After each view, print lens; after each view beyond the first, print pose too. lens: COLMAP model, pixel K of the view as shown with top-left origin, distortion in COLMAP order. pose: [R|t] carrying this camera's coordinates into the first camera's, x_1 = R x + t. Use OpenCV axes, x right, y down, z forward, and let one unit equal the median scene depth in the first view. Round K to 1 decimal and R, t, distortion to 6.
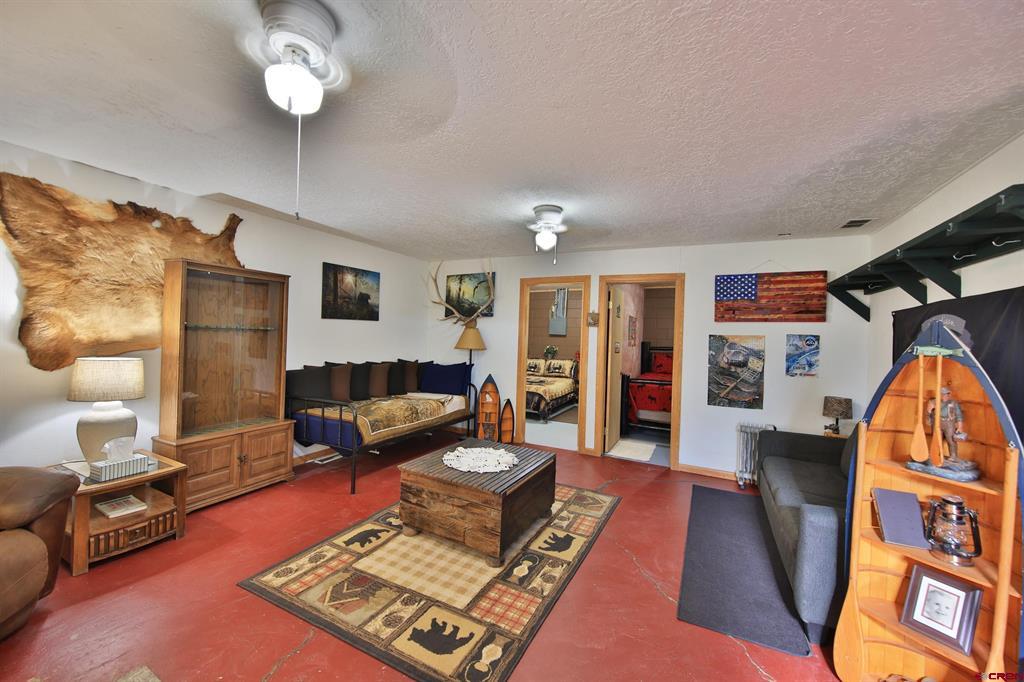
lens RADIAL K [[400.4, 0, 514.1], [0, 400.4, 339.4], [0, 0, 1]] dist [0.009394, -0.004329]
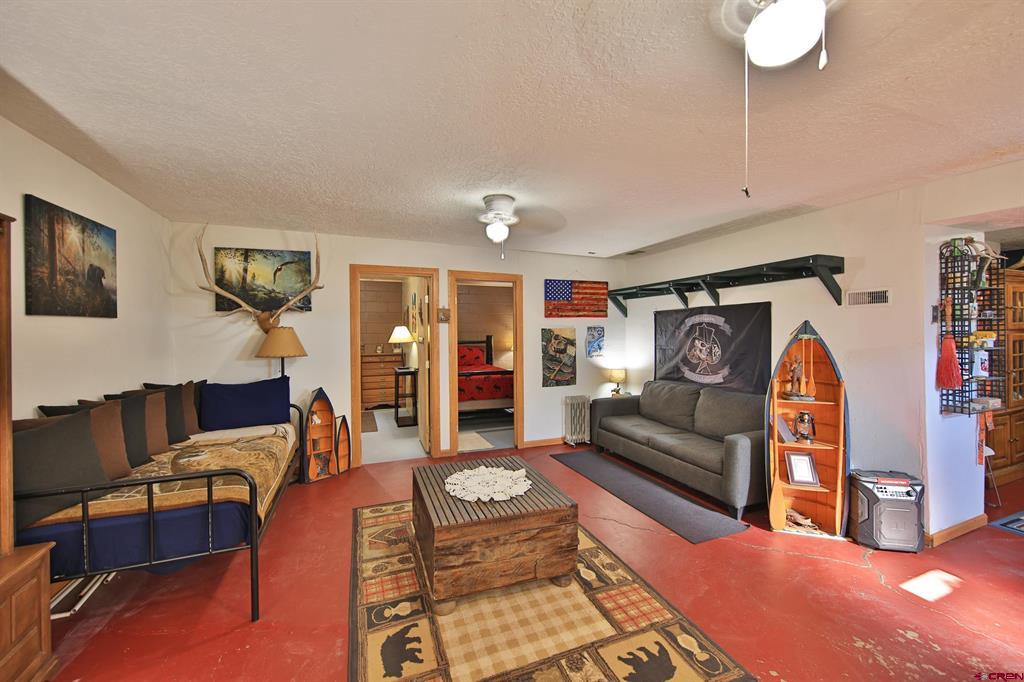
lens RADIAL K [[400.4, 0, 514.9], [0, 400.4, 339.0], [0, 0, 1]] dist [0.009394, -0.004329]
pose [[0.663145, -0.045707, 0.747094, -0.511583], [0.030756, 0.998955, 0.033816, -0.025975], [-0.747858, 0.000553, 0.663858, 0.299830]]
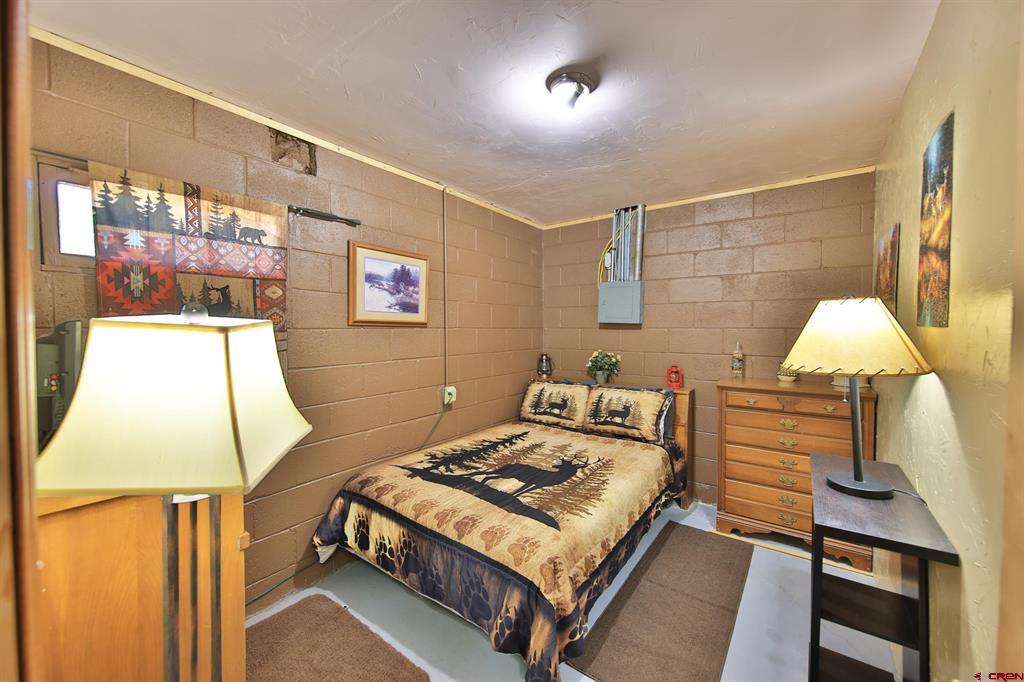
lens RADIAL K [[400.4, 0, 511.9], [0, 400.4, 339.1], [0, 0, 1]] dist [0.009394, -0.004329]
pose [[0.983573, -0.018858, -0.179523, 0.167507], [0.021486, 0.999688, 0.012708, -0.008936], [0.179227, -0.016357, 0.983672, 1.317038]]
